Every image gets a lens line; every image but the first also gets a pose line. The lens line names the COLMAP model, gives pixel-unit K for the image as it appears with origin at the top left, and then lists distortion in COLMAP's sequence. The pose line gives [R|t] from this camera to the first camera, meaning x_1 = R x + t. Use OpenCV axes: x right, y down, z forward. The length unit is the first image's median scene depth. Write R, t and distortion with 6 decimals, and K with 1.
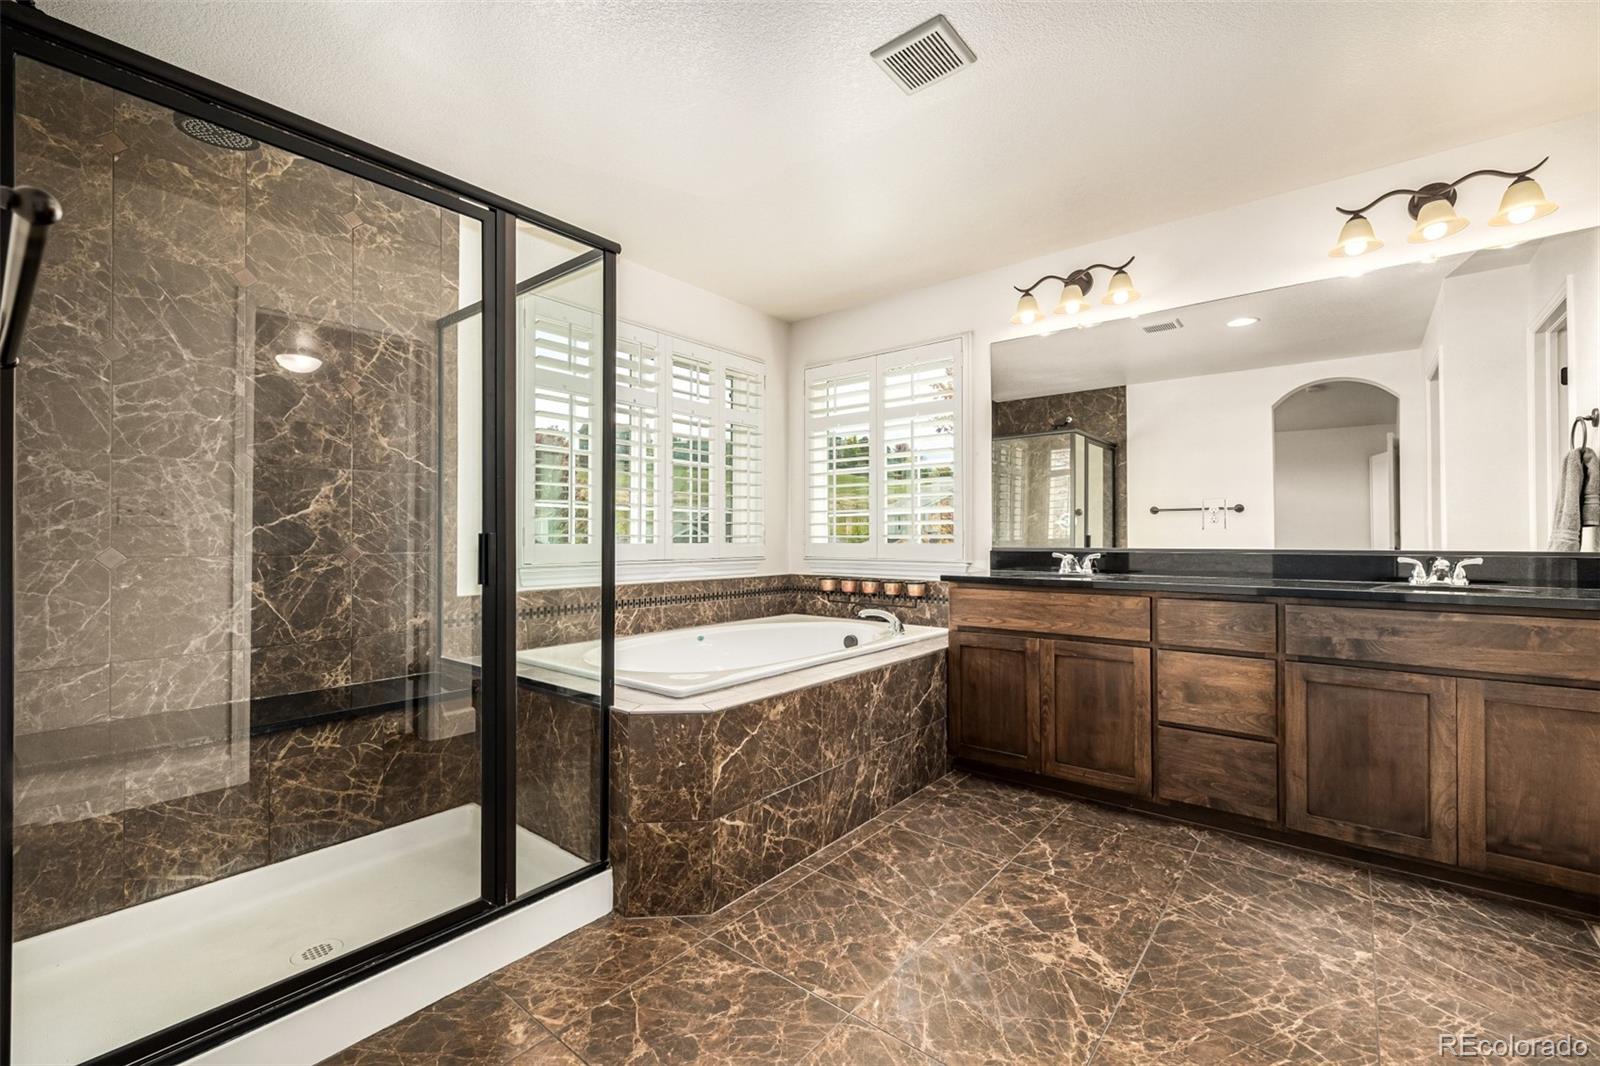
lens RADIAL K [[679.8, 0, 795.7], [0, 679.8, 533.6], [0, 0, 1]] dist [-0.001509, 0.000414]
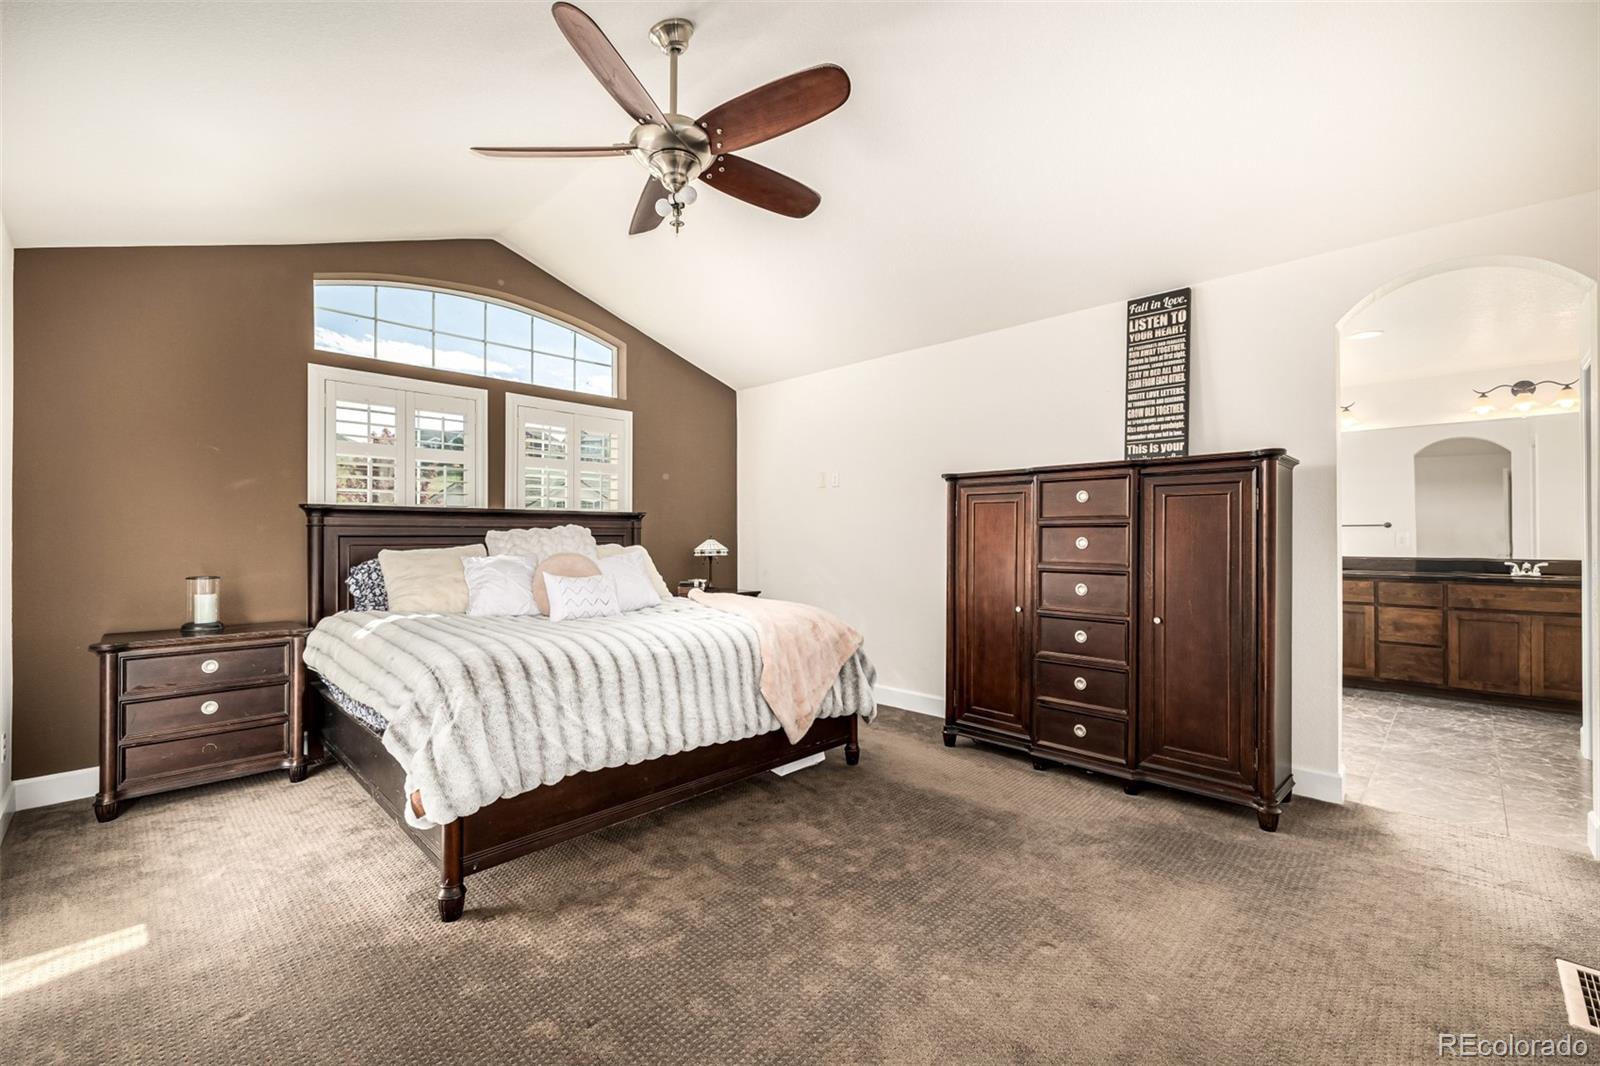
lens RADIAL K [[679.8, 0, 804.4], [0, 679.8, 532.5], [0, 0, 1]] dist [-0.001509, 0.000414]
pose [[0.996059, 0.001486, -0.088682, -1.128579], [-0.001480, 0.999999, 0.000126, -0.056387], [0.088682, 0.000006, 0.996060, -1.335888]]
